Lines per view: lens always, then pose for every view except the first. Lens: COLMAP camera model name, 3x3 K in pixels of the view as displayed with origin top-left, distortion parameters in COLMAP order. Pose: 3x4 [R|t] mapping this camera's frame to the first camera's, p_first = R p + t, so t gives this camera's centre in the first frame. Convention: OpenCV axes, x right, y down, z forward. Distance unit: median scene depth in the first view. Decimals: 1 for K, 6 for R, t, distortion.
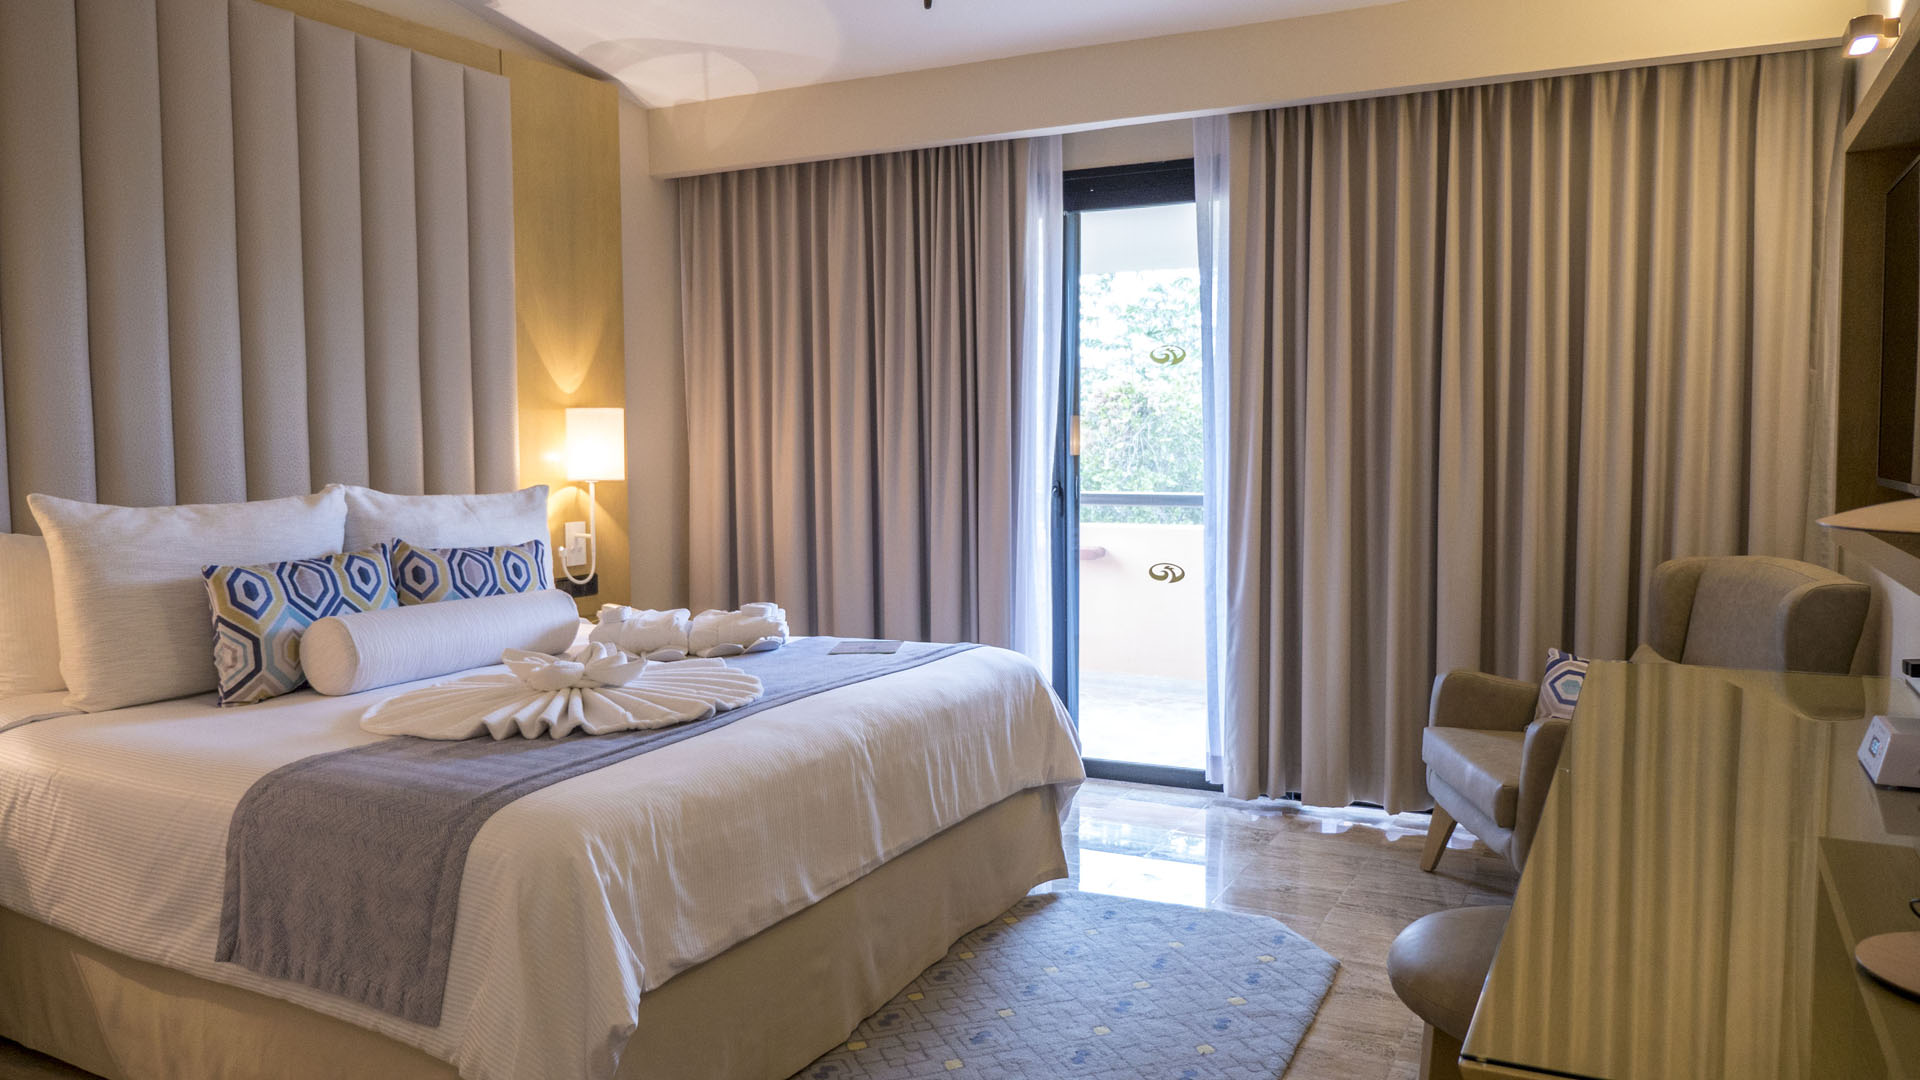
lens RADIAL K [[1406.7, 0, 957.1], [0, 1406.7, 539.1], [0, 0, 1]] dist [0.005512, 0.001898]
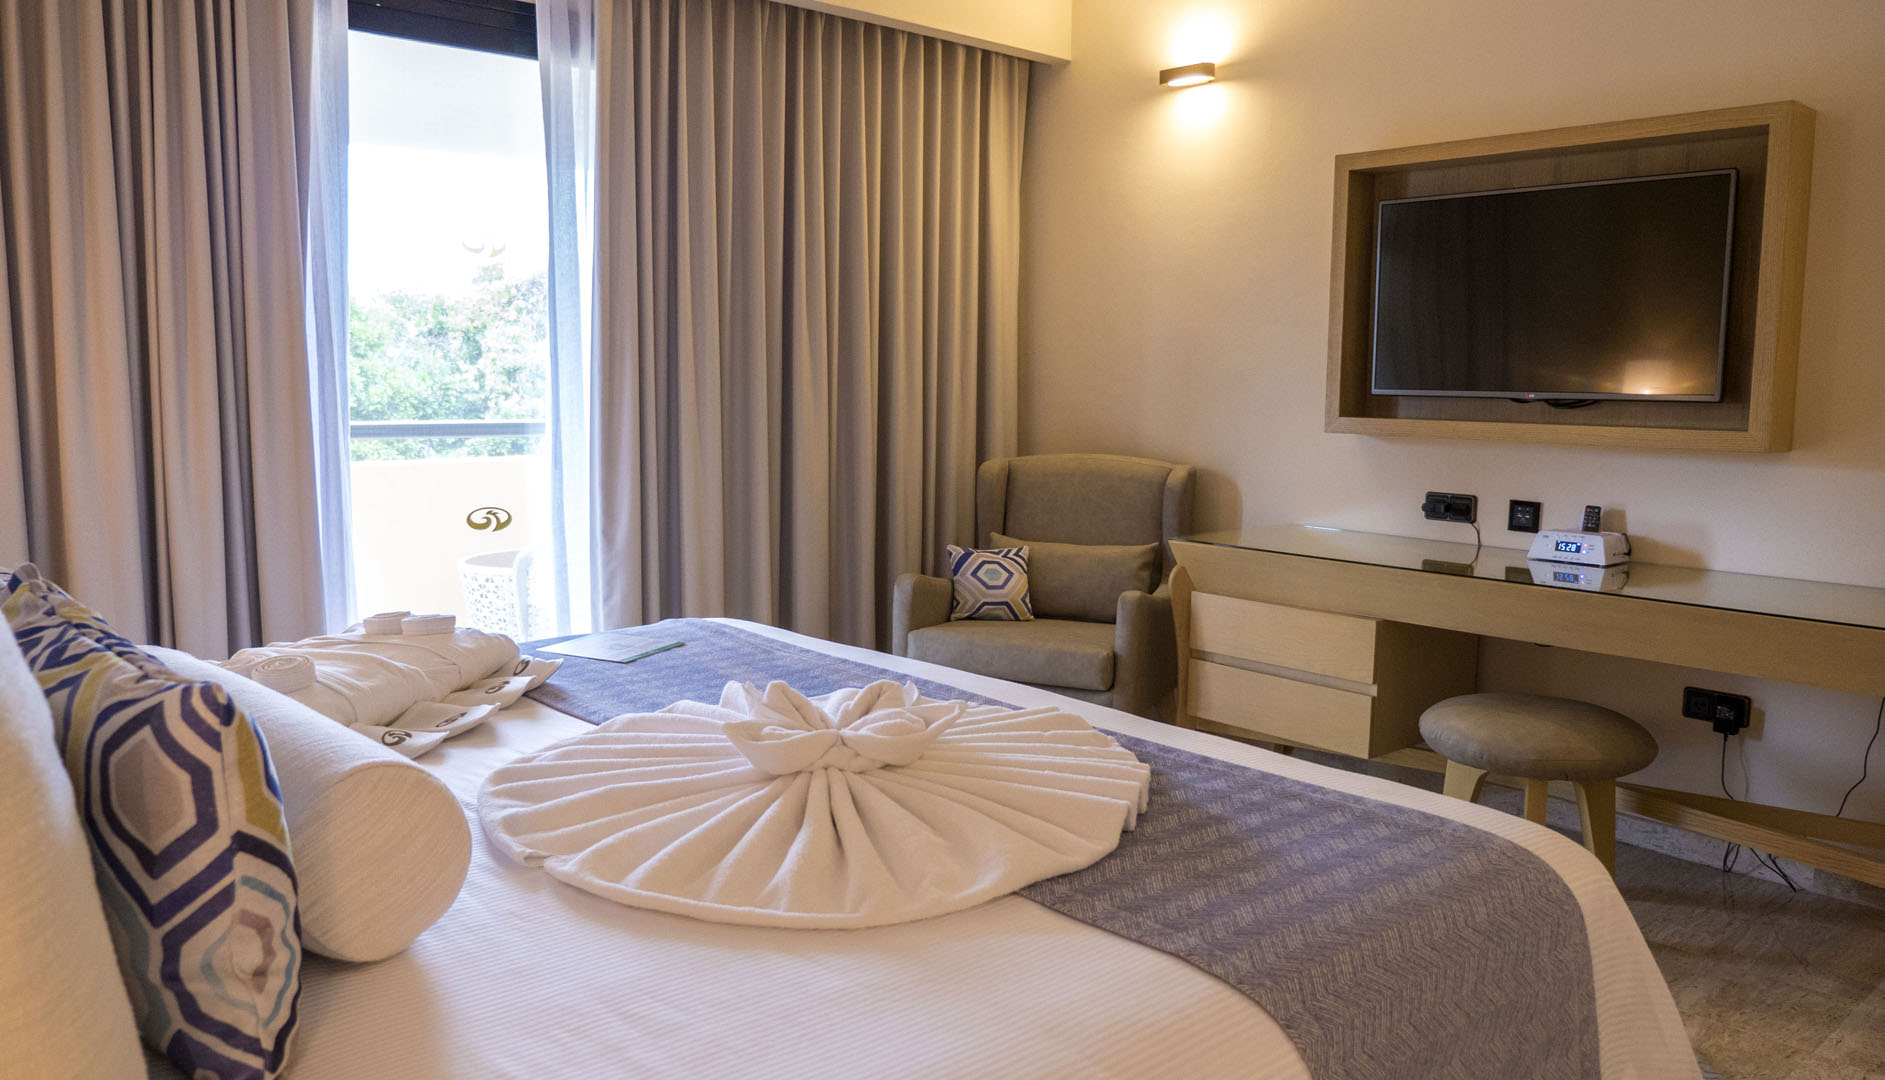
lens RADIAL K [[1410.3, 0, 941.6], [0, 1410.3, 536.0], [0, 0, 1]] dist [-0.007418, -0.001614]
pose [[0.384810, -0.105404, 0.916958, -0.507233], [0.051160, 0.994367, 0.092832, -0.029003], [-0.921577, 0.011189, 0.388035, 0.459452]]
